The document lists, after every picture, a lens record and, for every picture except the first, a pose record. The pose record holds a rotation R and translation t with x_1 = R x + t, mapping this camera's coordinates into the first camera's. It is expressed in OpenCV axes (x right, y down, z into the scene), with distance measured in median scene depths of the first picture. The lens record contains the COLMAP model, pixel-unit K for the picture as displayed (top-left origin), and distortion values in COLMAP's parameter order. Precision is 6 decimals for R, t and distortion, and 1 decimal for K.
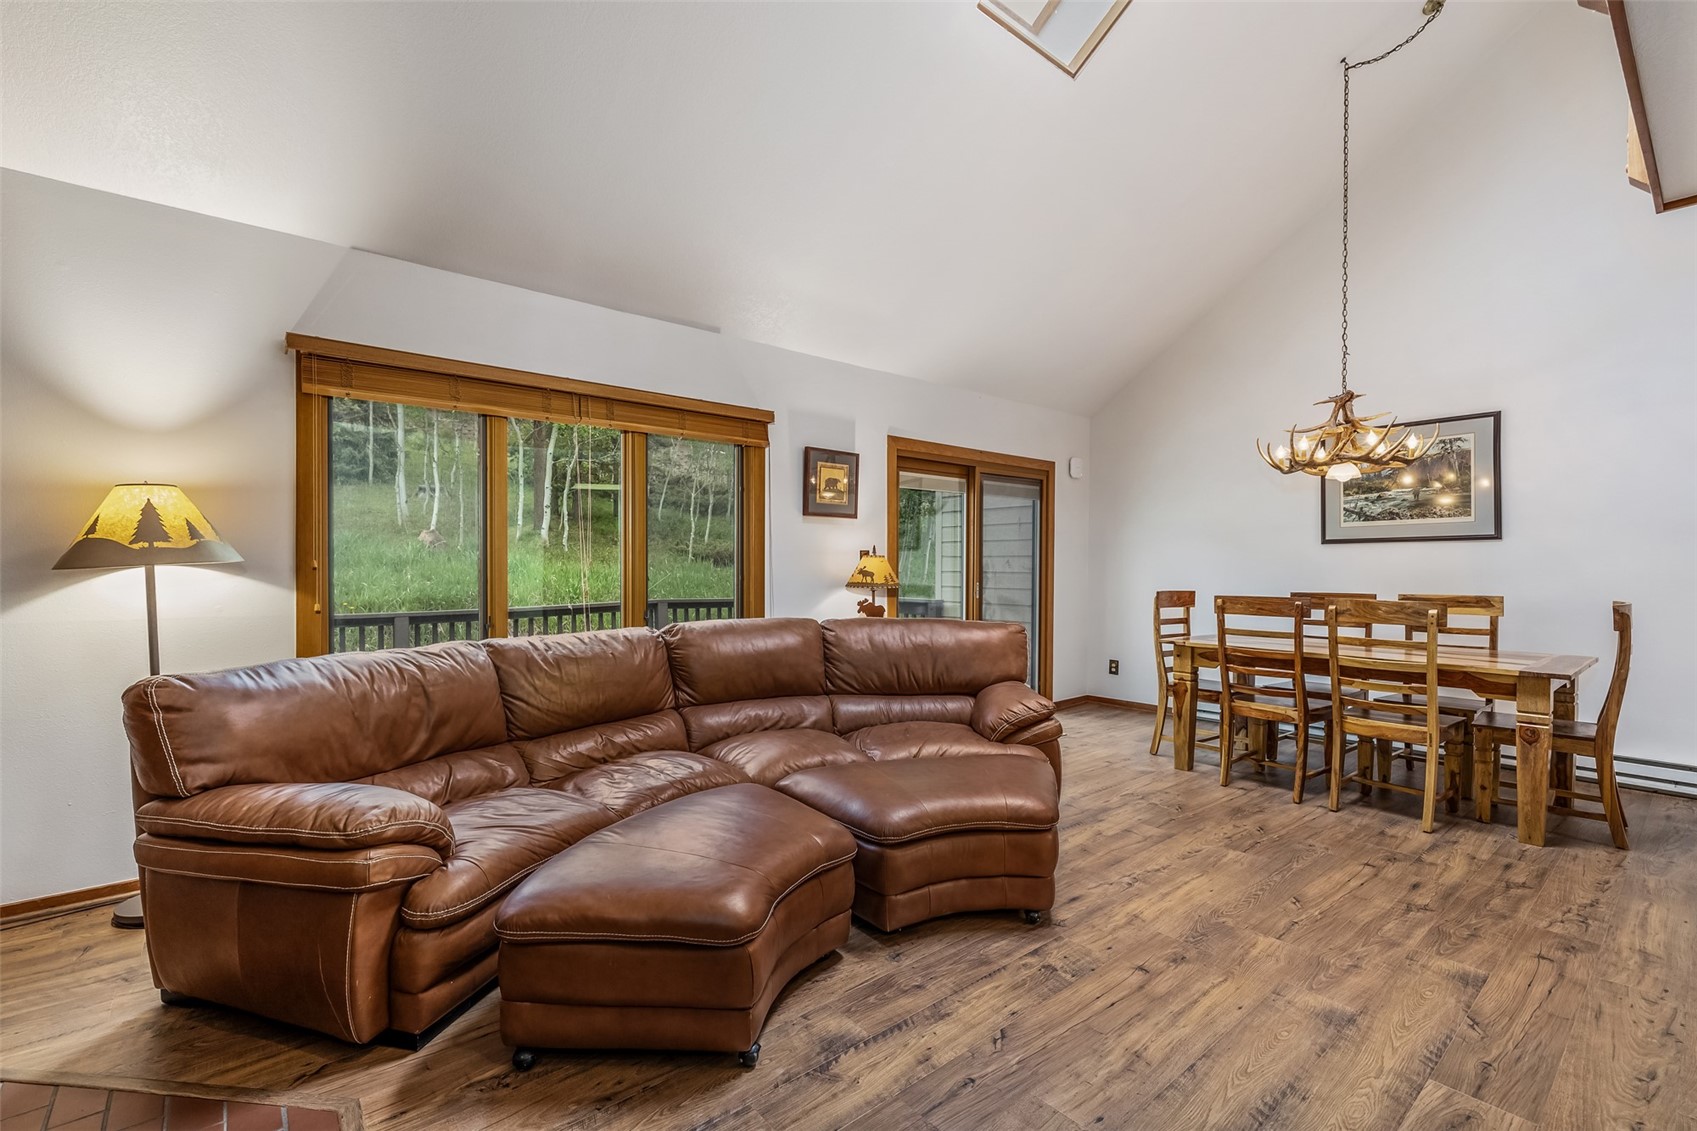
lens RADIAL K [[745.7, 0, 842.8], [0, 745.7, 571.5], [0, 0, 1]] dist [-0.001270, 0.001128]
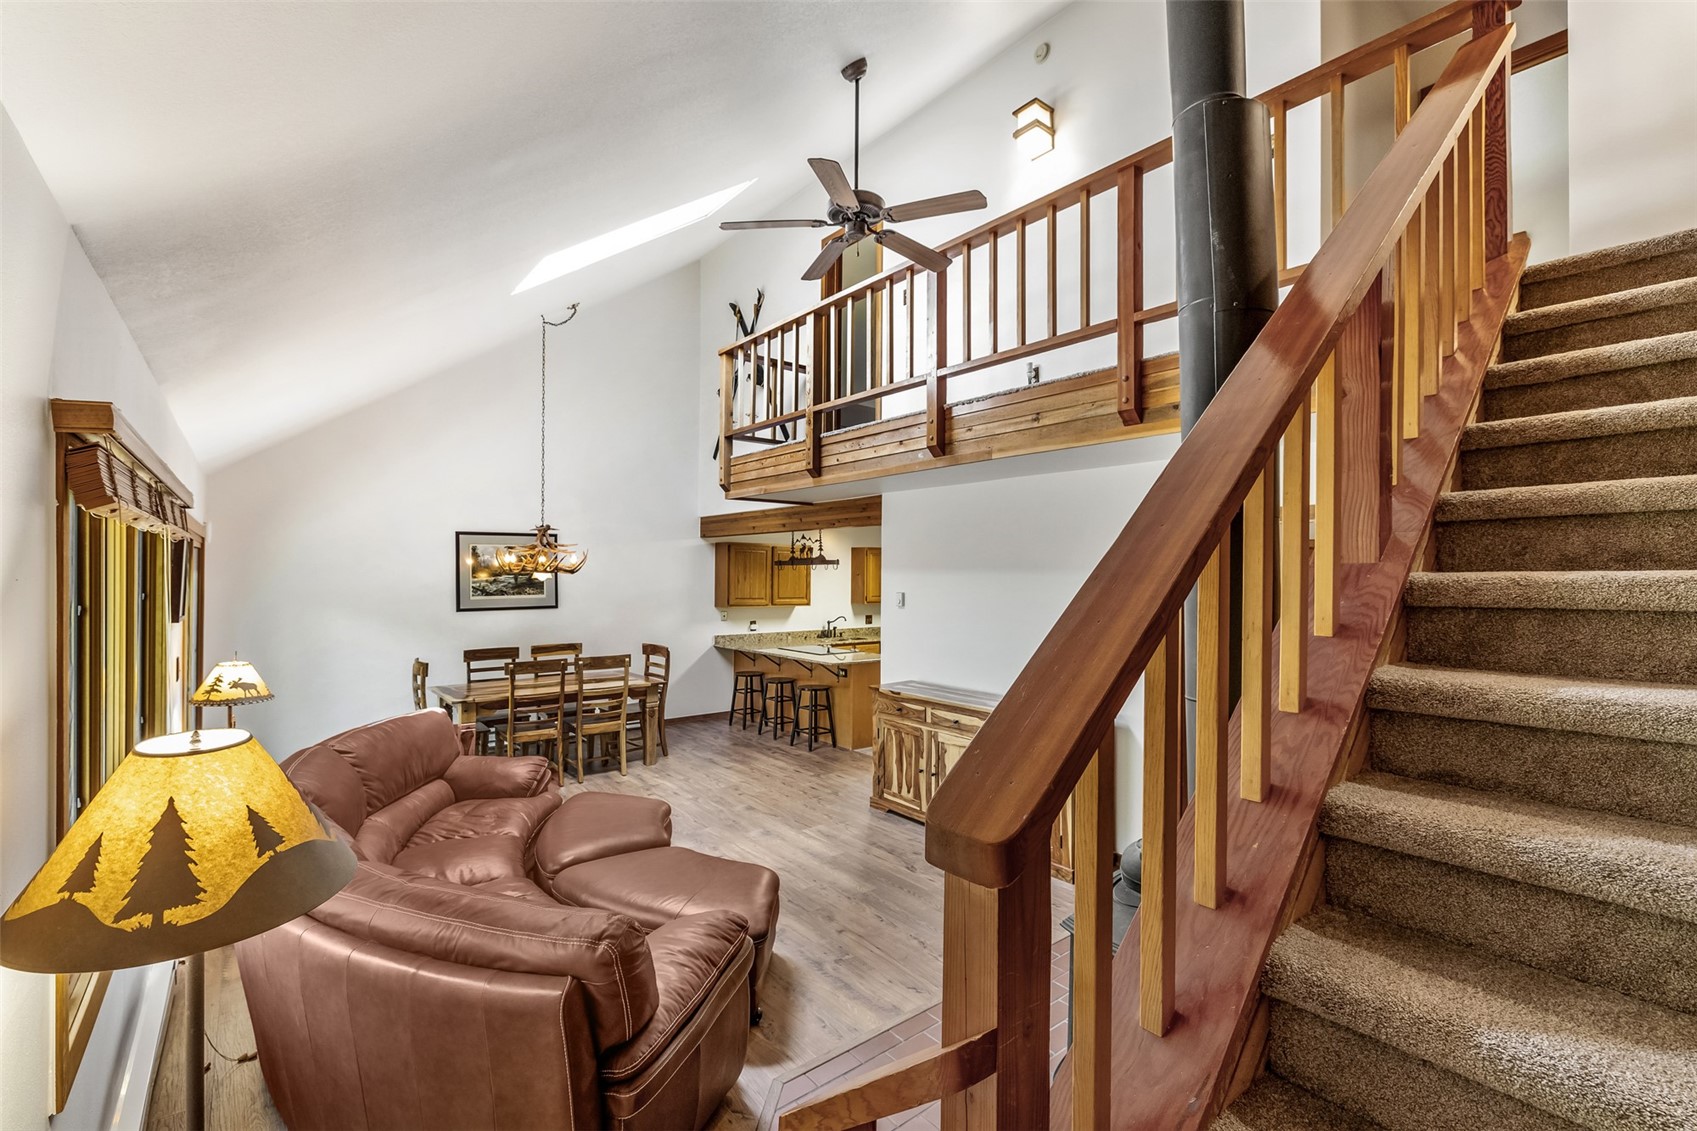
lens RADIAL K [[745.7, 0, 842.8], [0, 745.7, 571.5], [0, 0, 1]] dist [-0.001270, 0.001128]
pose [[0.018585, -0.005455, 0.999812, -0.830326], [0.002707, 0.999982, 0.005406, -0.135145], [-0.999824, 0.002606, 0.018599, 0.306022]]
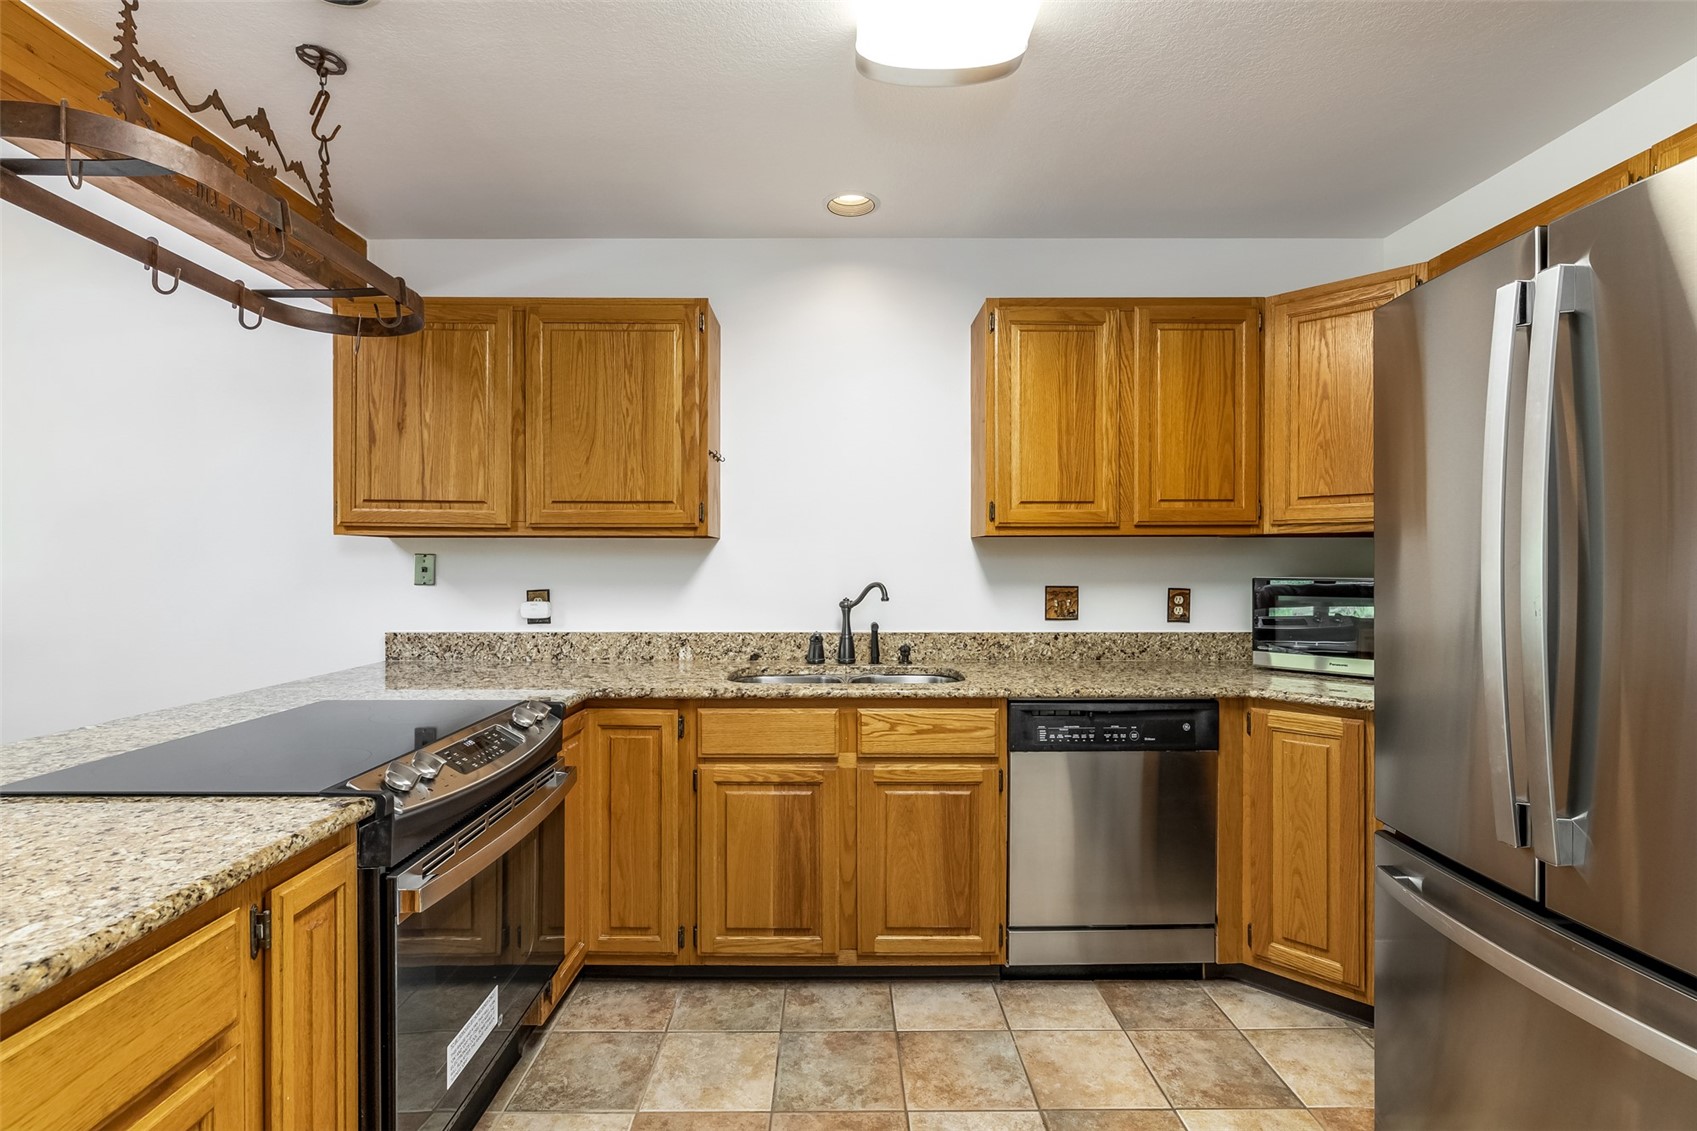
lens RADIAL K [[783.6, 0, 843.4], [0, 783.6, 569.9], [0, 0, 1]] dist [-0.001312, -0.000001]
pose [[0.635775, -0.011419, 0.771790, 0.892387], [0.012226, 0.999914, 0.004723, -0.004346], [-0.771777, 0.006433, 0.635860, 0.000596]]
